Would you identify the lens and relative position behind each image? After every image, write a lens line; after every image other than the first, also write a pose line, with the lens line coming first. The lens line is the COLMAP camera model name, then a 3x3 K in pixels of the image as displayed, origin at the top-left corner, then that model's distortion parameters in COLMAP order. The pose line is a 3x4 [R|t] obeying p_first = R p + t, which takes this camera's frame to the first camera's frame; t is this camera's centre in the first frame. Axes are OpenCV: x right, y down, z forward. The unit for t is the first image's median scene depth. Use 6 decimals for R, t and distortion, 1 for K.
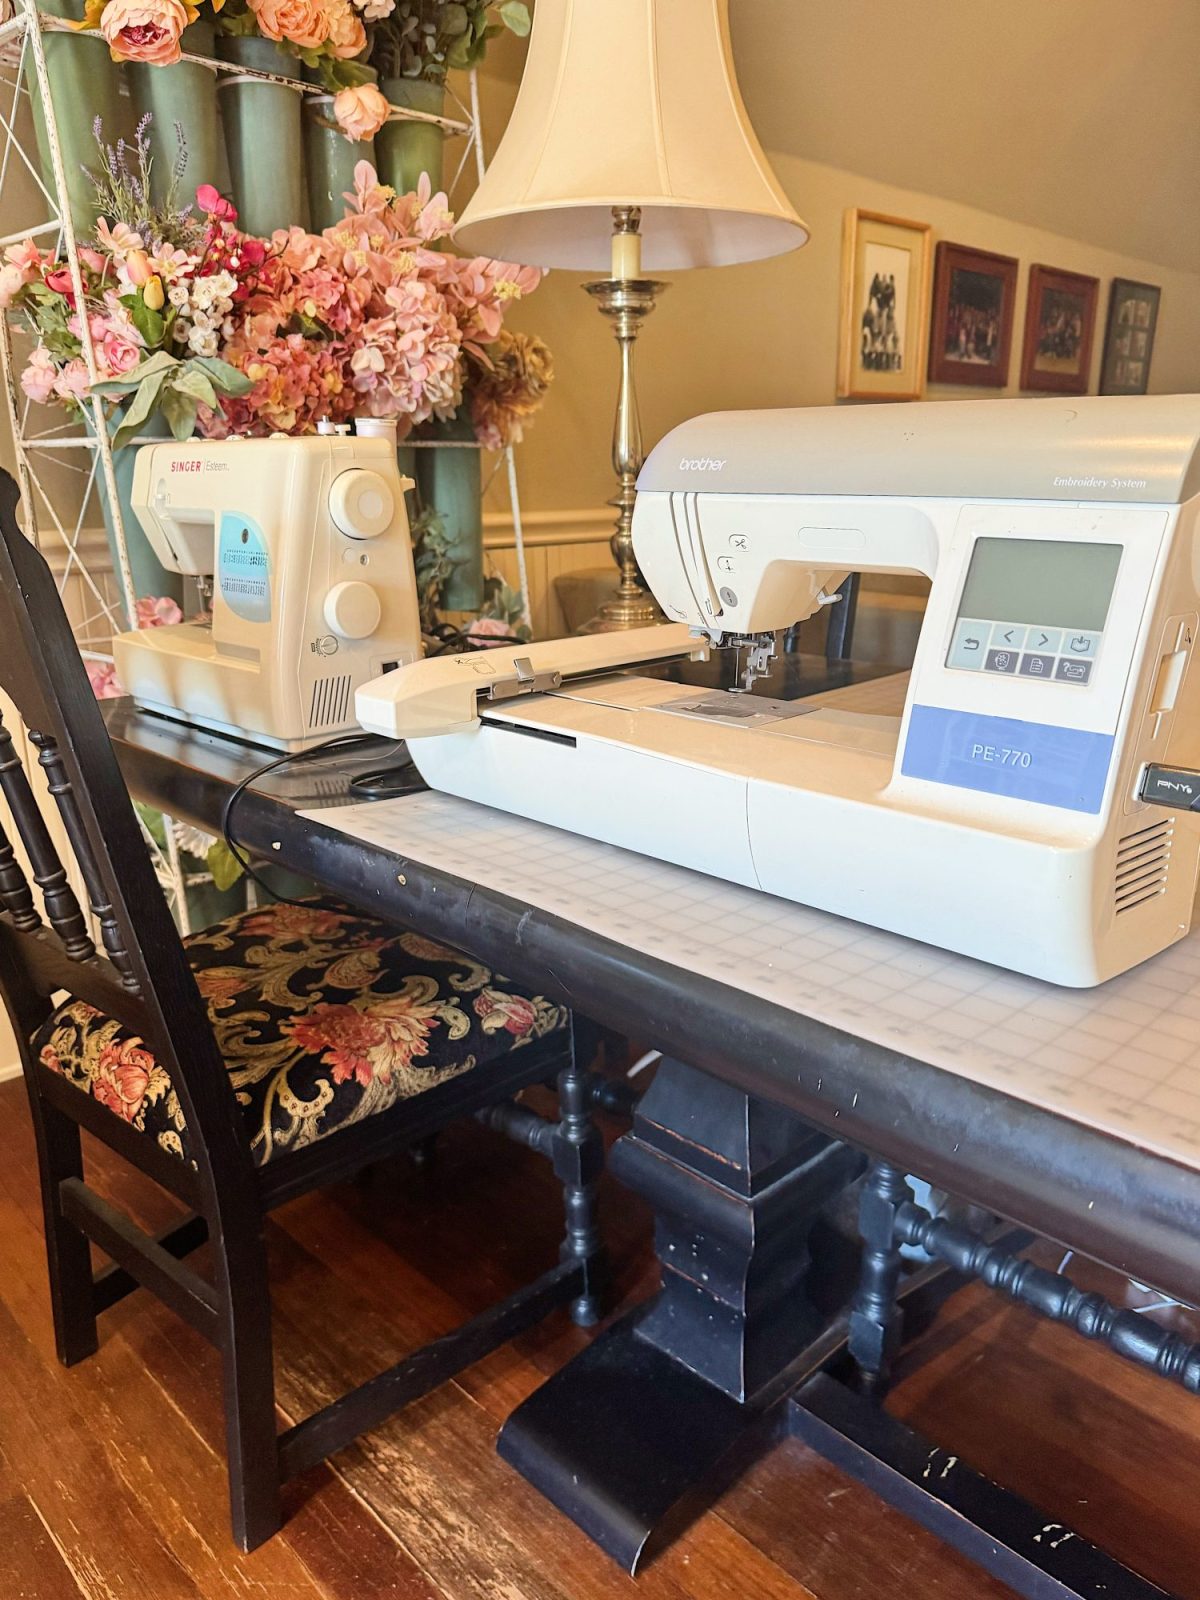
lens RADIAL K [[1143.3, 0, 600.0], [0, 1143.3, 800.0], [0, 0, 1]] dist [-0.006558, -0.002614]
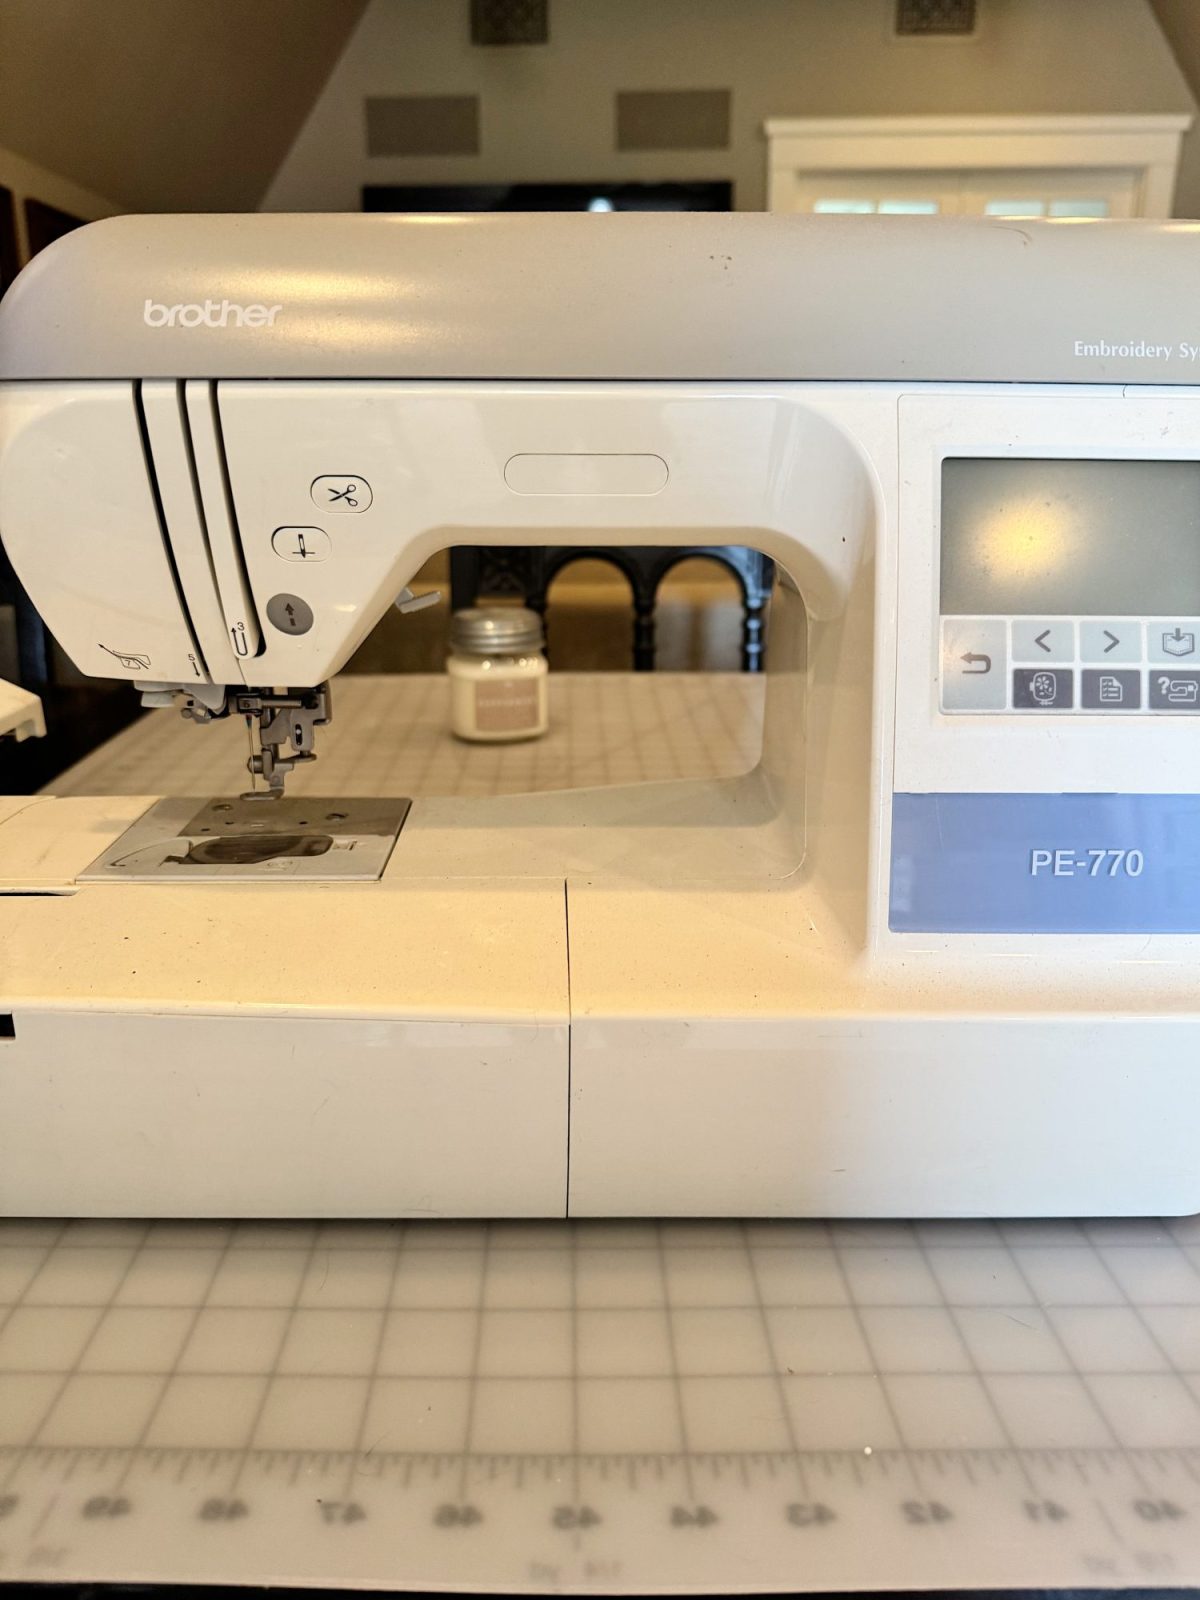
lens RADIAL K [[1223.3, 0, 593.8], [0, 1223.3, 788.1], [0, 0, 1]] dist [0.005028, 0.001294]
pose [[0.711563, -0.194268, 0.675232, -0.071206], [0.192762, 0.978118, 0.078275, -0.060209], [-0.675663, 0.074461, 0.733441, 0.271262]]
